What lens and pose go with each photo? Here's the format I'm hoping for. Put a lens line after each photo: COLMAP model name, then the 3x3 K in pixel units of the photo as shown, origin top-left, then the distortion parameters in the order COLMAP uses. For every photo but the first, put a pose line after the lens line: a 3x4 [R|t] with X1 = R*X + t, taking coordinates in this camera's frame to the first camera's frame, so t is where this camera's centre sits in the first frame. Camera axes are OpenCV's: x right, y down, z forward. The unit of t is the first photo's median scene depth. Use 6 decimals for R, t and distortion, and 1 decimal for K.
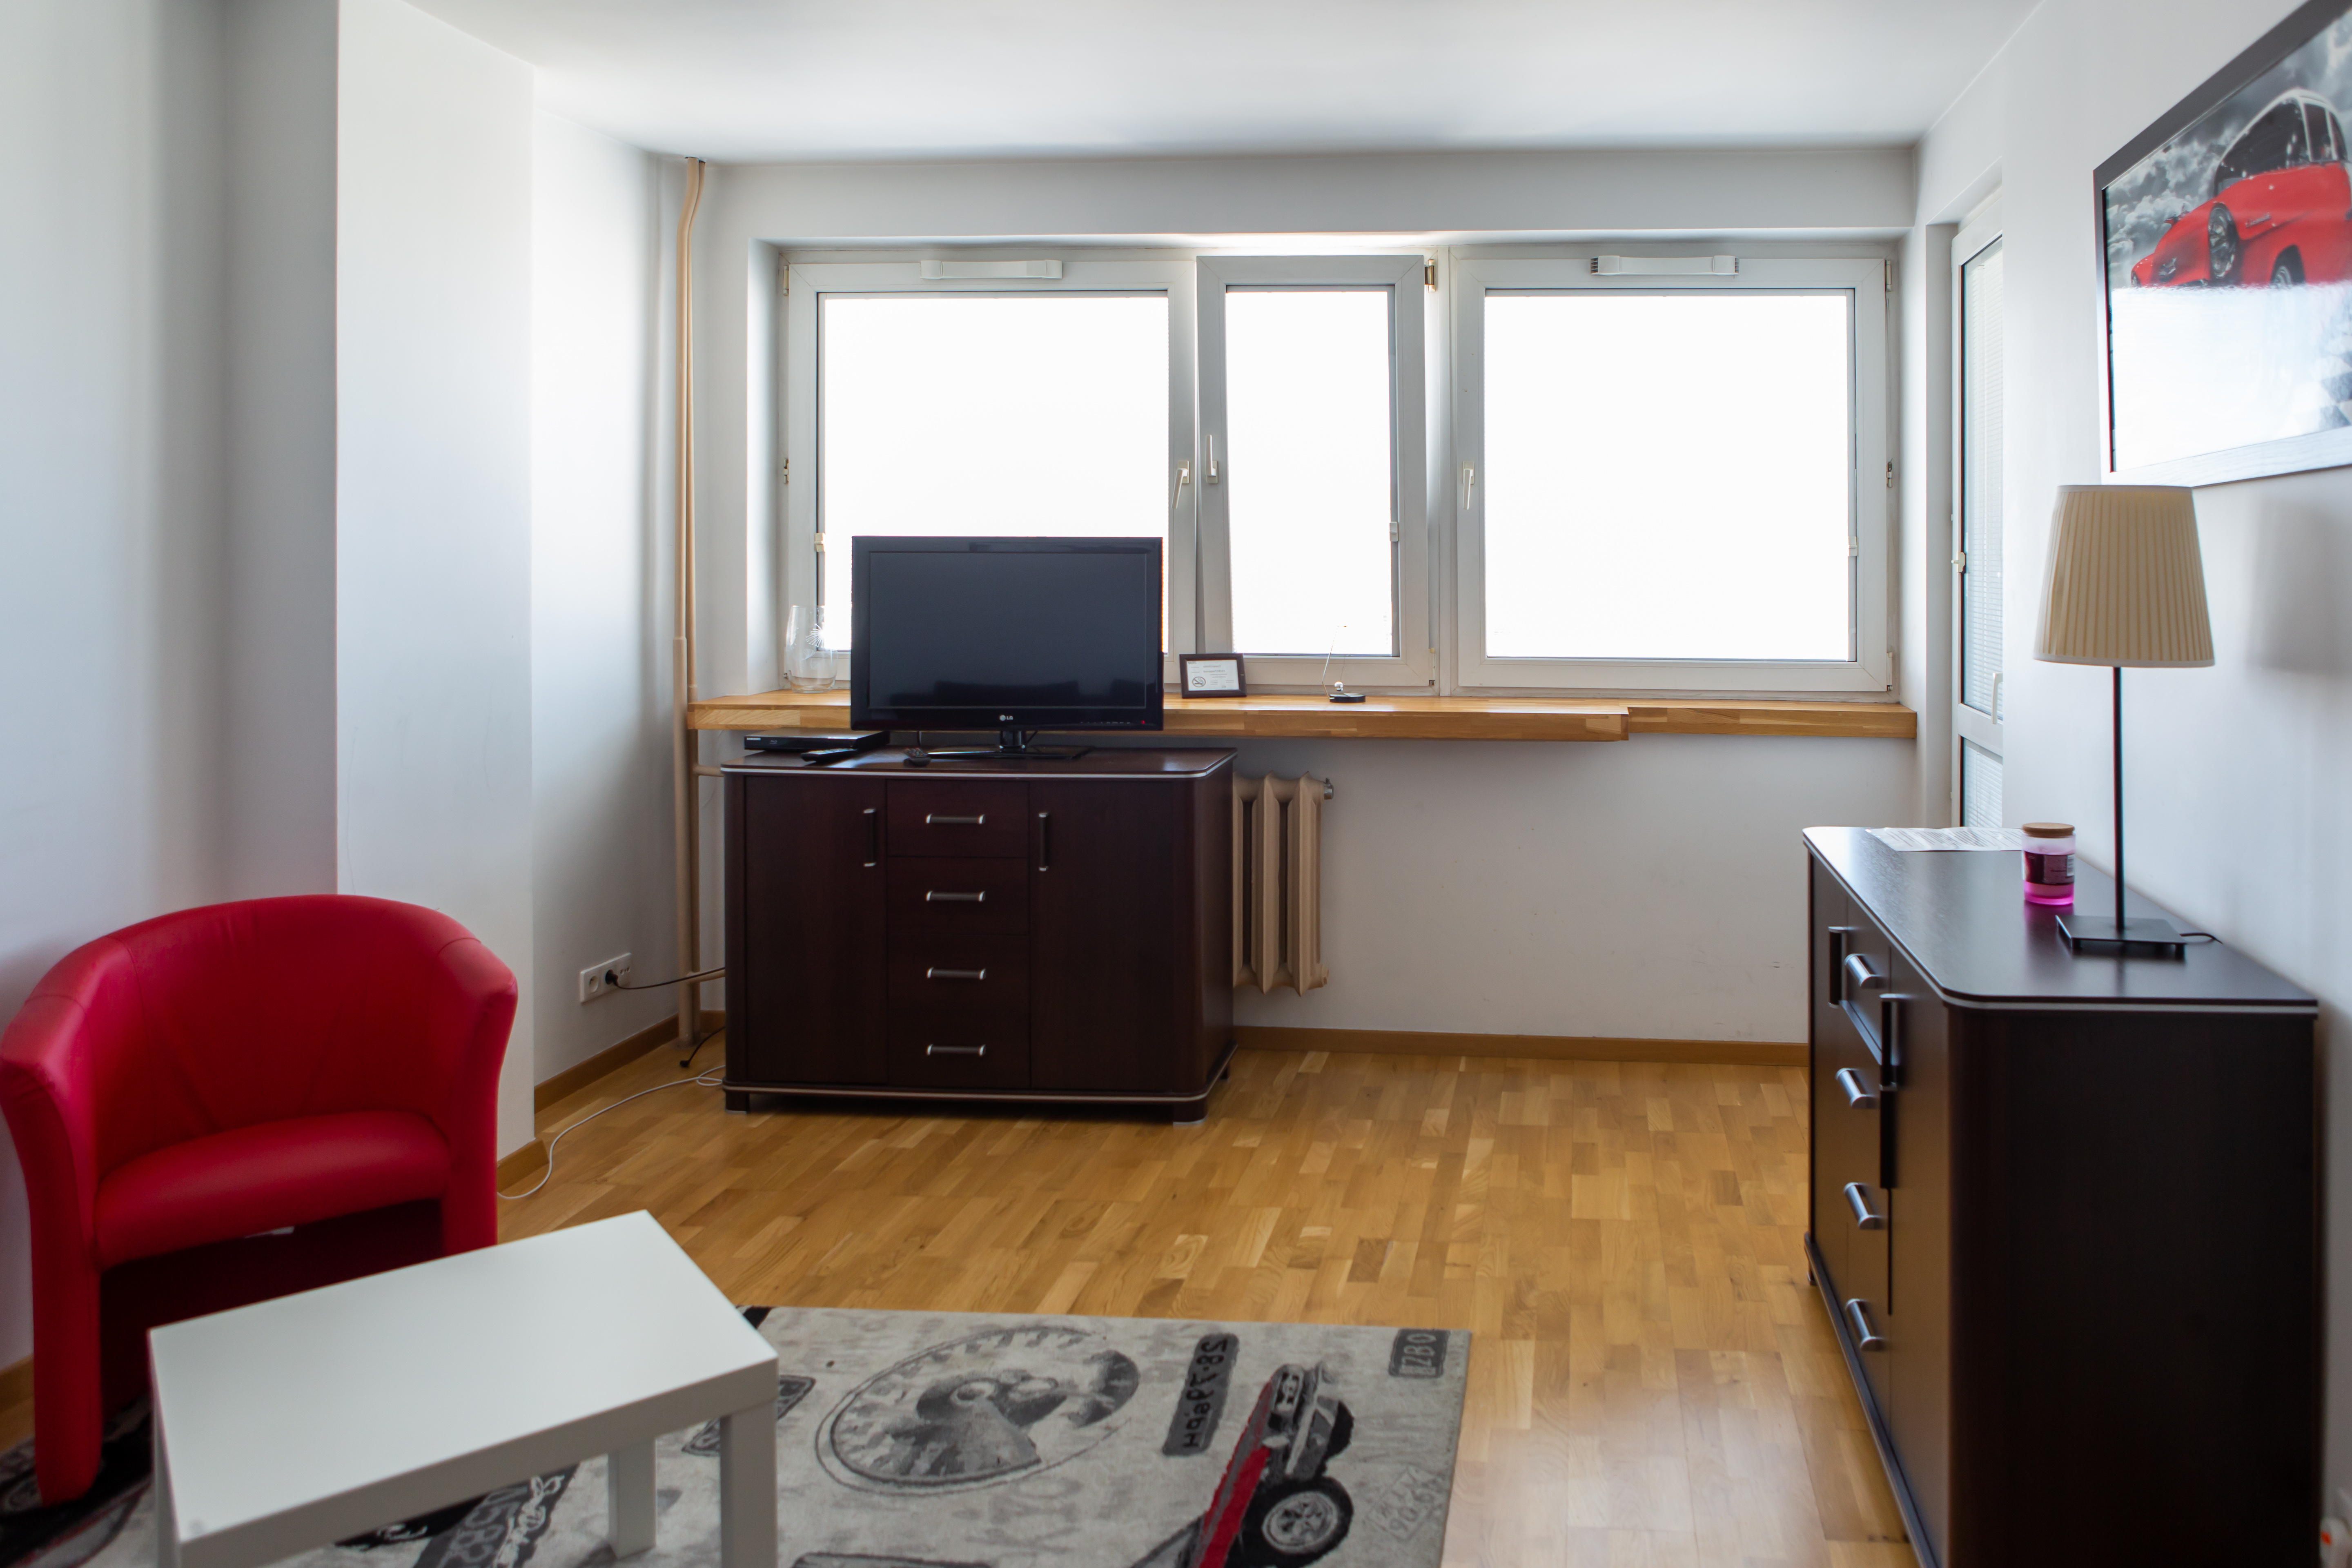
lens RADIAL K [[1692.2, 0, 1232.7], [0, 1692.2, 745.1], [0, 0, 1]] dist [-0.037201, 0.029025]
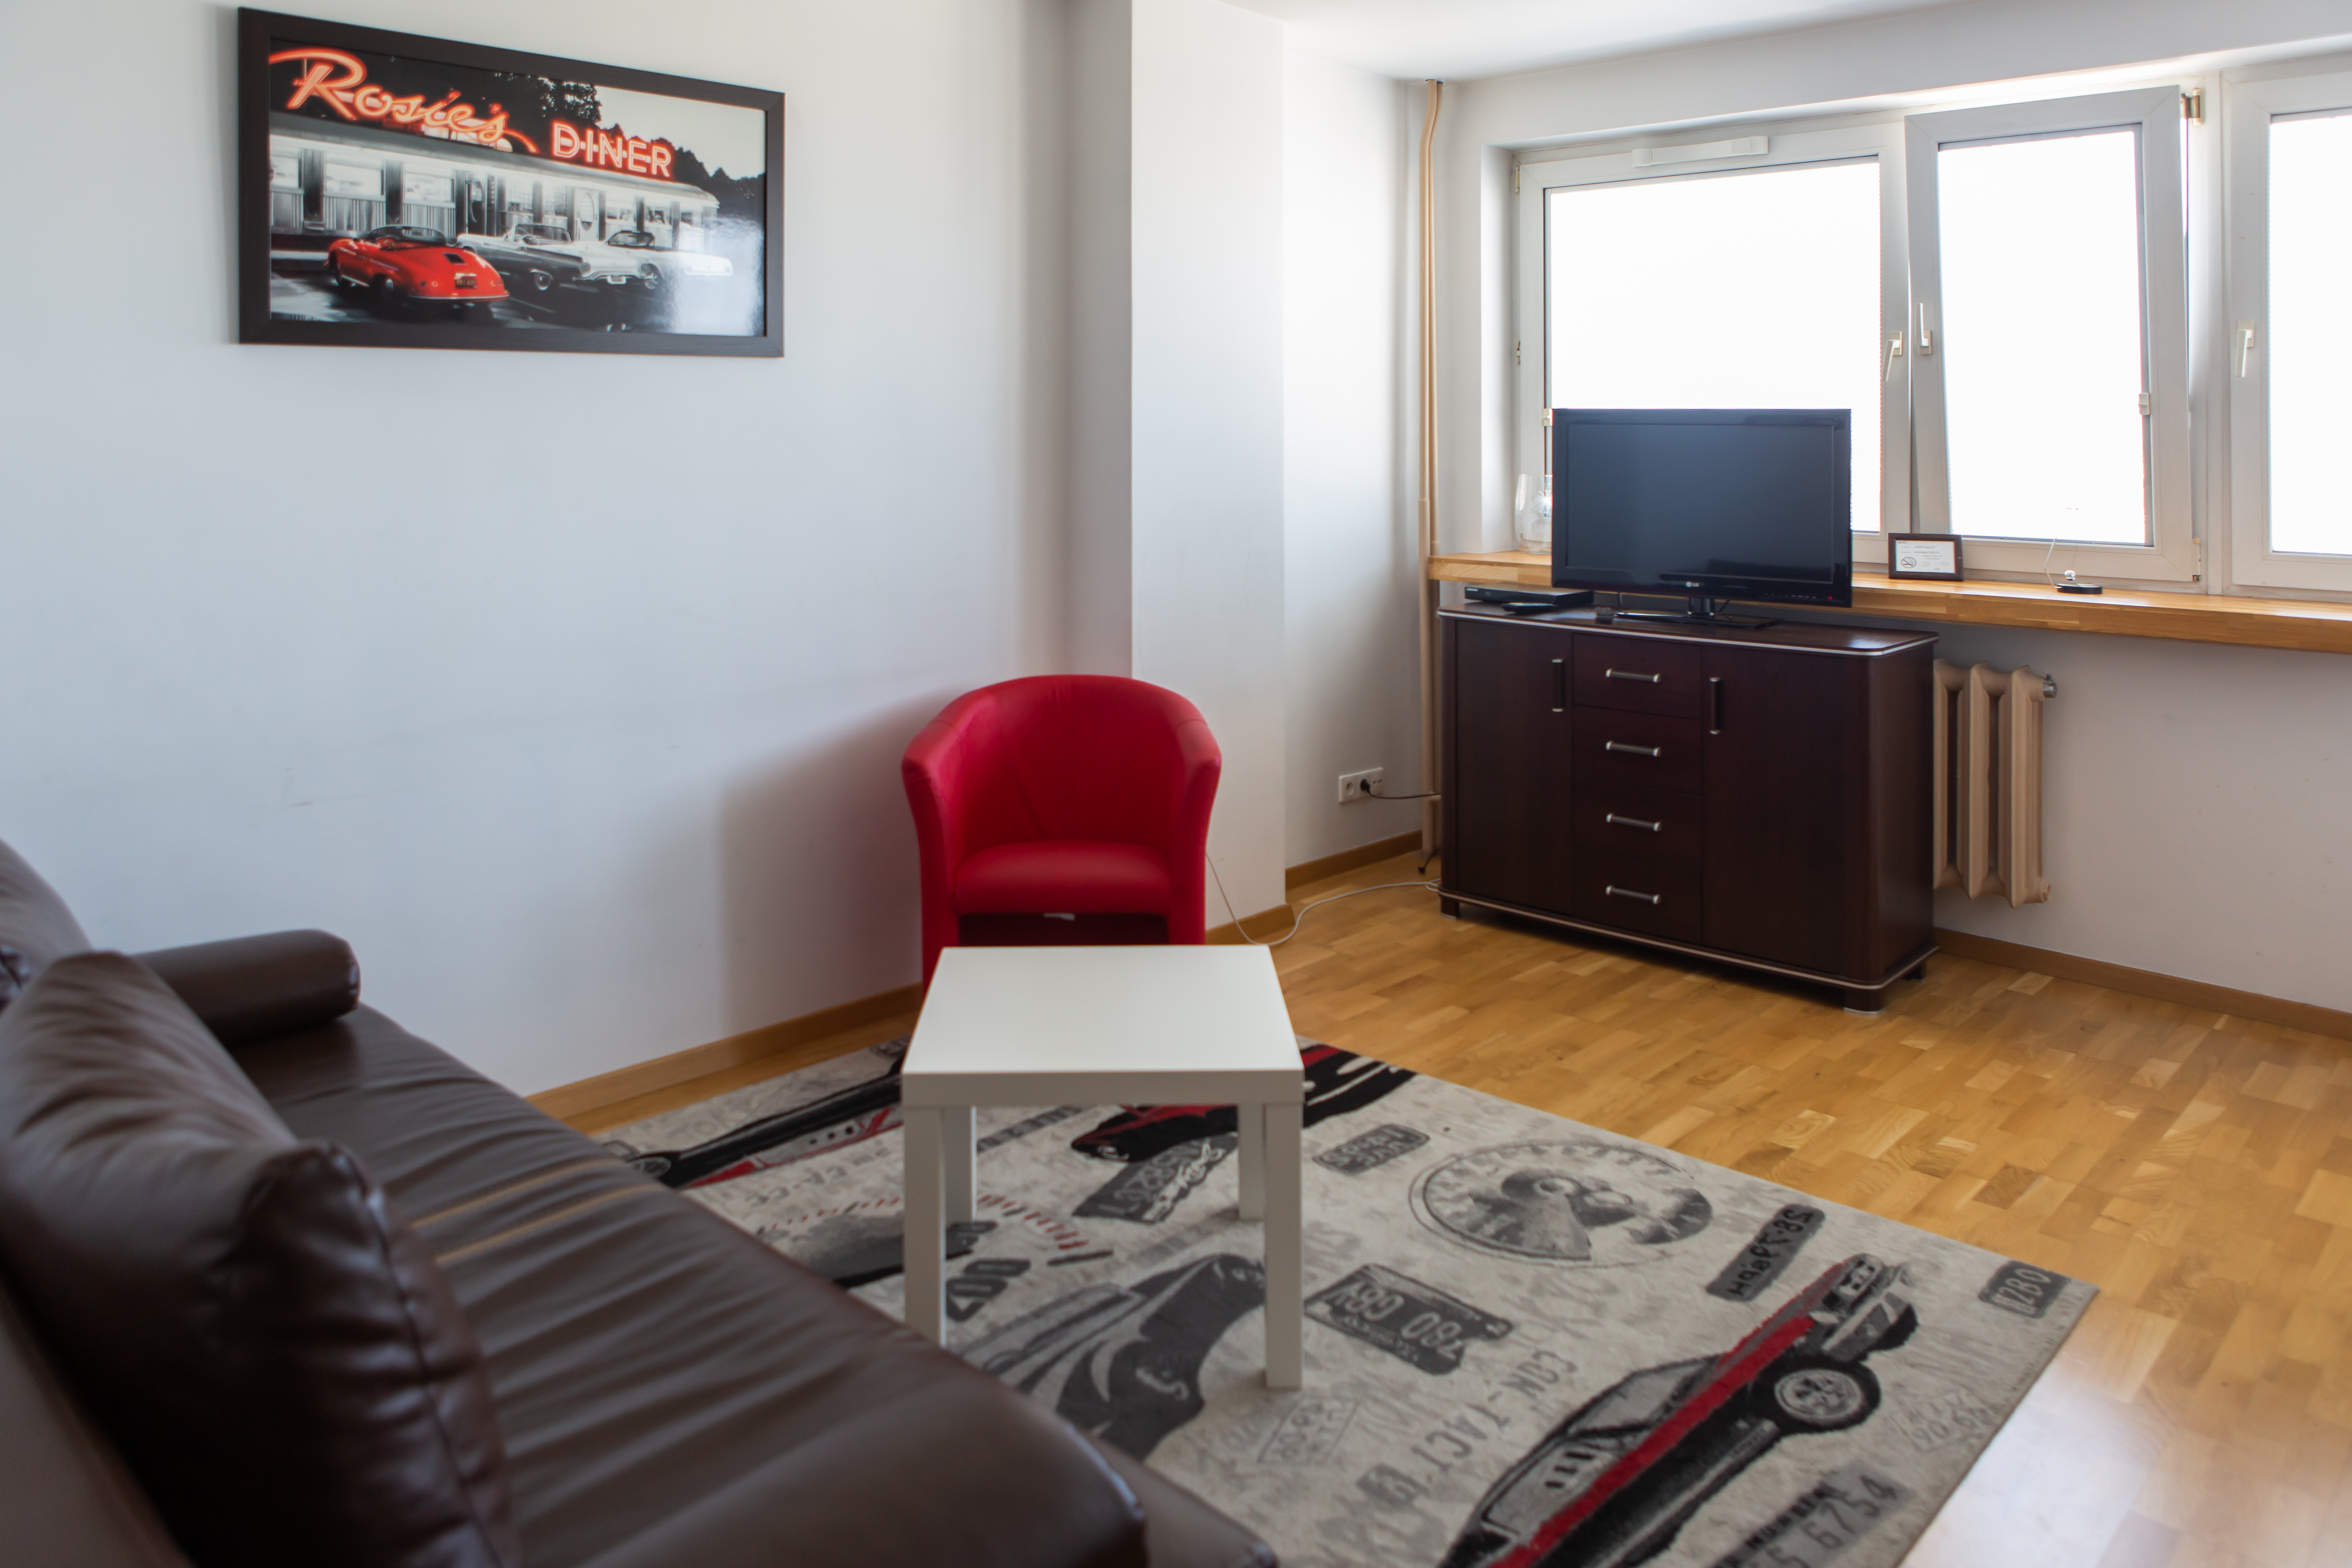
lens RADIAL K [[1692.2, 0, 1232.7], [0, 1692.2, 745.1], [0, 0, 1]] dist [-0.037201, 0.029025]
pose [[0.774442, 0.110066, -0.622996, 0.315201], [-0.083909, 0.993920, 0.071292, 0.032864], [0.627055, -0.002937, 0.778969, 0.005250]]
